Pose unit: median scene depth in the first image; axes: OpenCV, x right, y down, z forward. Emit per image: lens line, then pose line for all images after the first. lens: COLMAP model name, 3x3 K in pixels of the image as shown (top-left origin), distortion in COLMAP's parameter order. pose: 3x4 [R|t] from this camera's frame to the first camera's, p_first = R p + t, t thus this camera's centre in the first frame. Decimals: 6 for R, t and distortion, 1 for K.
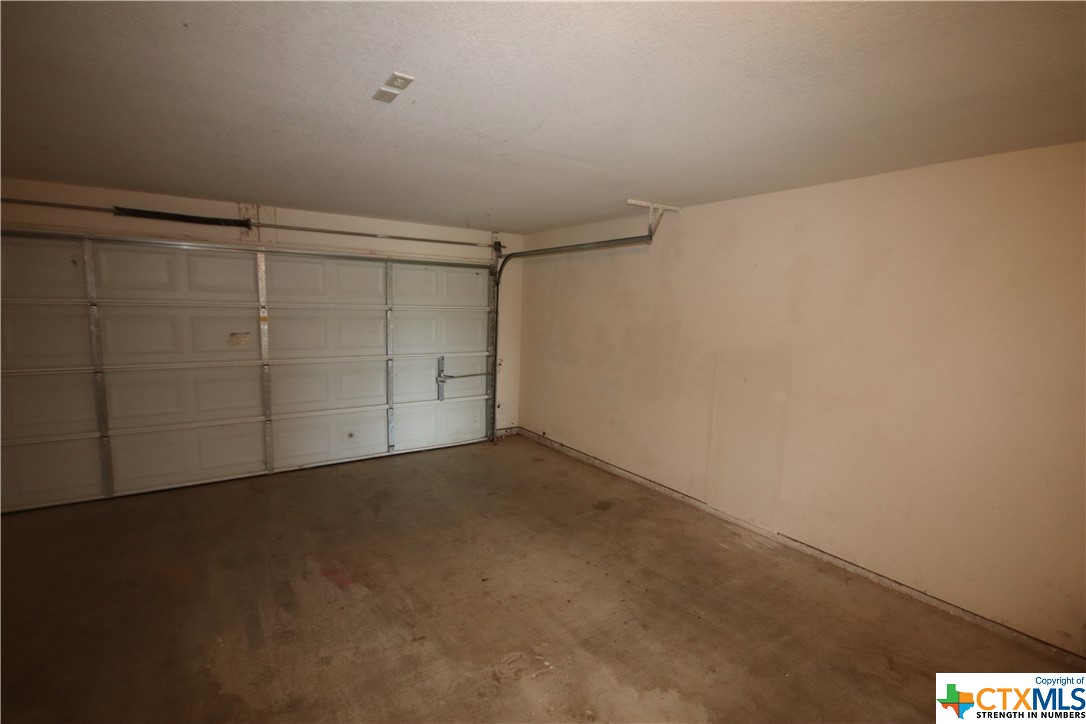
lens RADIAL K [[505.0, 0, 550.8], [0, 505.0, 367.2], [0, 0, 1]] dist [-0.000803, -0.001677]
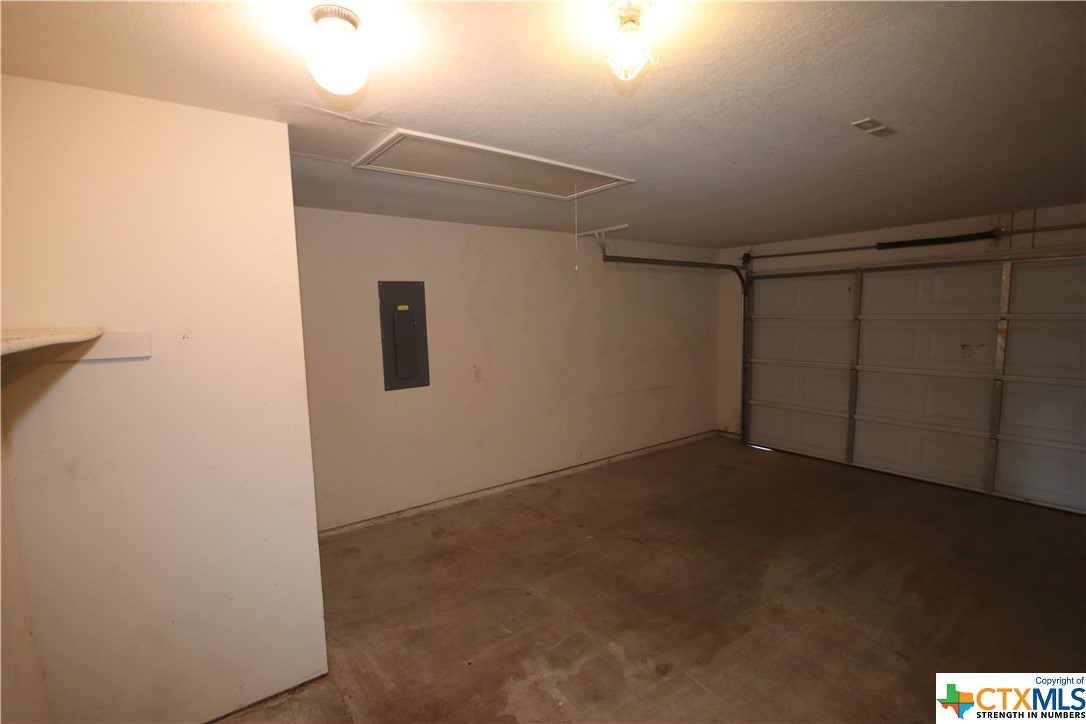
lens RADIAL K [[505.0, 0, 550.8], [0, 505.0, 367.2], [0, 0, 1]] dist [-0.000803, -0.001677]
pose [[0.038494, 0.078436, -0.996176, 0.353666], [-0.109843, 0.991205, 0.073800, -0.005616], [0.993203, 0.106582, 0.046771, 0.122337]]
